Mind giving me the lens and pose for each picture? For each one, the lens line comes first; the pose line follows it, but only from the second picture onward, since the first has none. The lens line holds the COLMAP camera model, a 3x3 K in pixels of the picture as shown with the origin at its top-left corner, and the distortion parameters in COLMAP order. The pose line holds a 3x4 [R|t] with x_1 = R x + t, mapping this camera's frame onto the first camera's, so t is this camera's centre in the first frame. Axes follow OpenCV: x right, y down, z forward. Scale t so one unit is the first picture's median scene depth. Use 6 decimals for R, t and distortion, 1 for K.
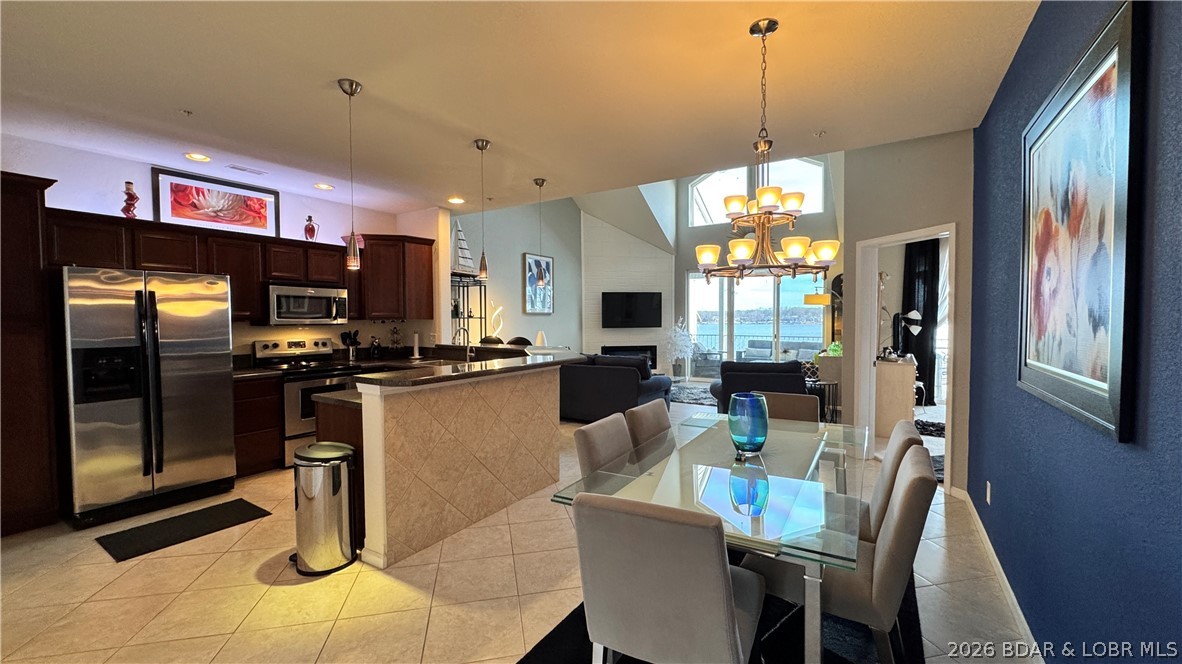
lens RADIAL K [[471.0, 0, 590.0], [0, 471.0, 333.0], [0, 0, 1]] dist [-0.001841, -0.000326]
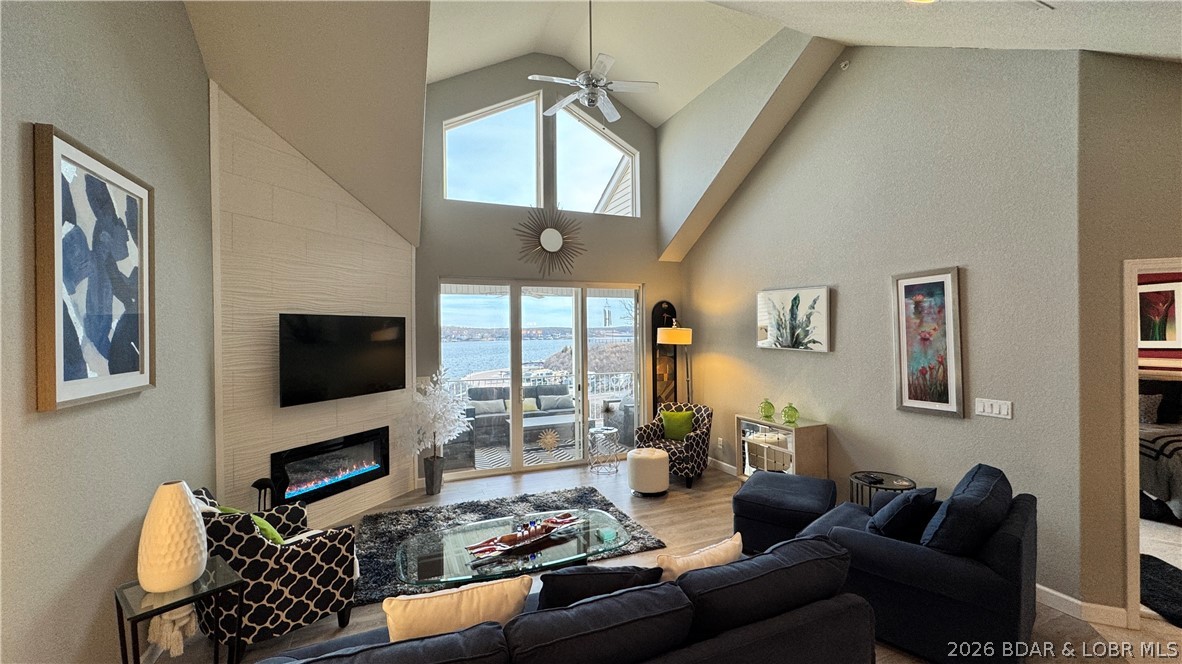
lens RADIAL K [[471.0, 0, 590.0], [0, 471.0, 333.0], [0, 0, 1]] dist [-0.001841, -0.000326]
pose [[0.576255, -0.001788, 0.817268, -0.263366], [0.035855, 0.999090, -0.023096, -0.097769], [-0.816483, 0.042612, 0.575795, 1.058239]]
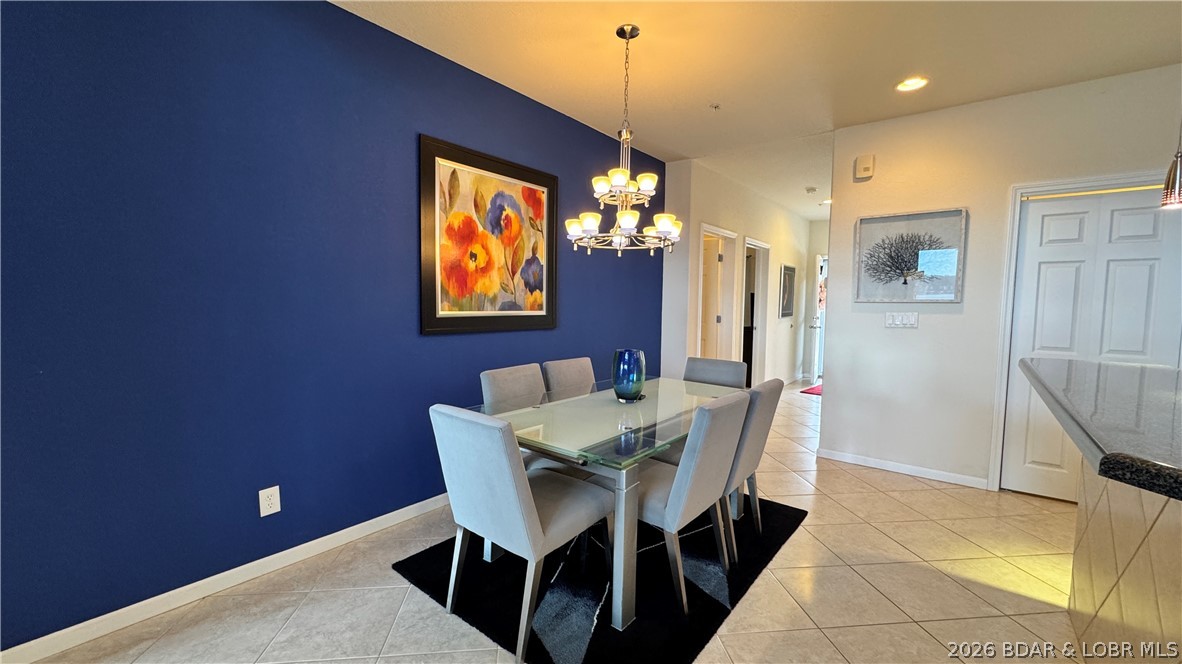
lens RADIAL K [[471.0, 0, 590.0], [0, 471.0, 333.0], [0, 0, 1]] dist [-0.001841, -0.000326]
pose [[-0.993842, -0.017485, 0.109419, 0.131219], [-0.006502, 0.994972, 0.099942, -0.009907], [-0.110616, 0.098615, -0.988959, 0.911080]]
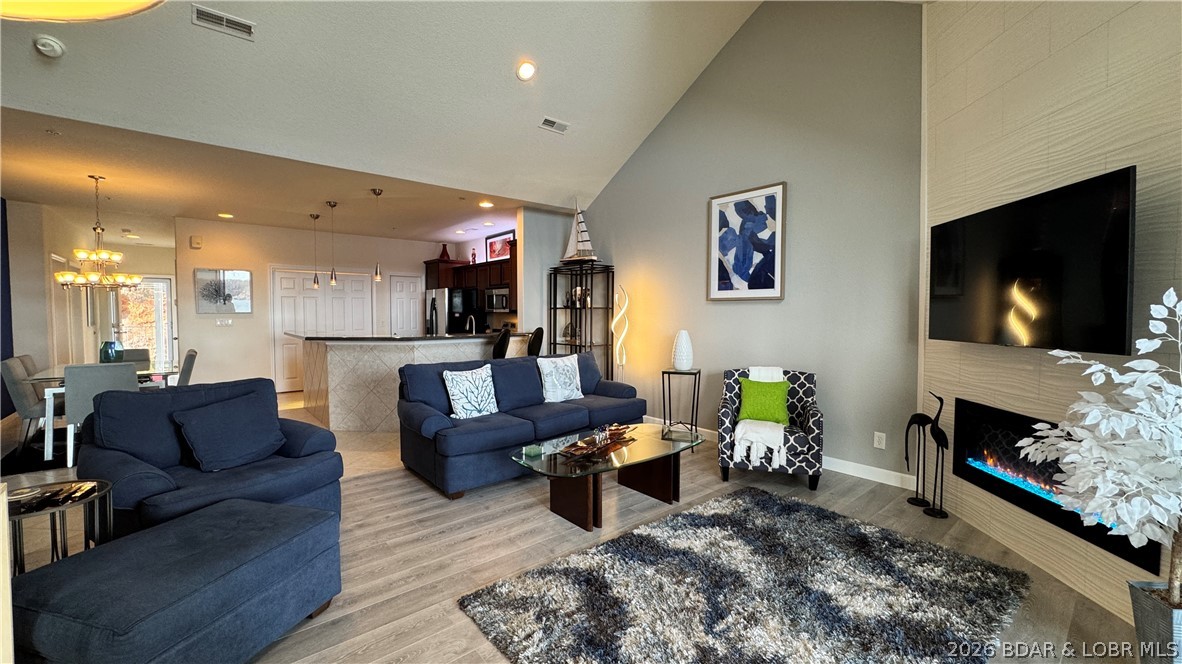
lens RADIAL K [[471.0, 0, 590.0], [0, 471.0, 333.0], [0, 0, 1]] dist [-0.001841, -0.000326]
pose [[-0.302620, 0.044017, -0.952094, 0.746543], [-0.033909, 0.997803, 0.056909, -0.045780], [0.952508, 0.049506, -0.300463, 1.618607]]
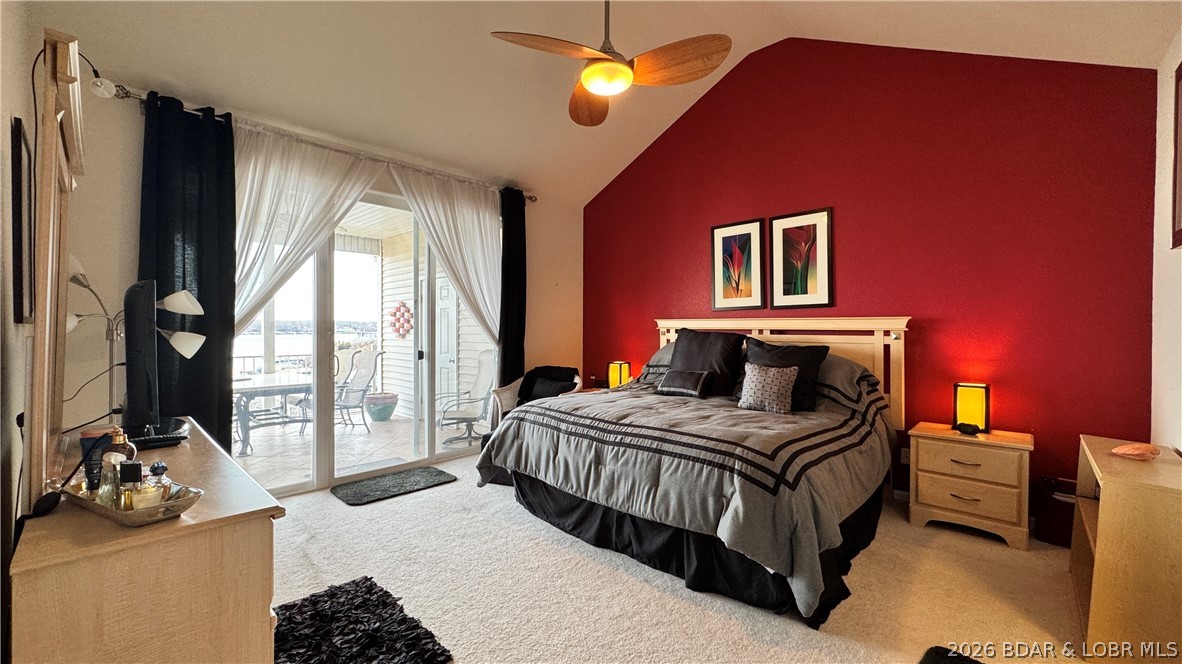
lens RADIAL K [[479.1, 0, 591.0], [0, 479.1, 332.0], [0, 0, 1]] dist [-0.014463, -0.000089]
pose [[0.179909, -0.002267, 0.983681, 0.508340], [0.029936, 0.999547, -0.003171, -0.007255], [-0.983228, 0.030018, 0.179895, 0.820566]]
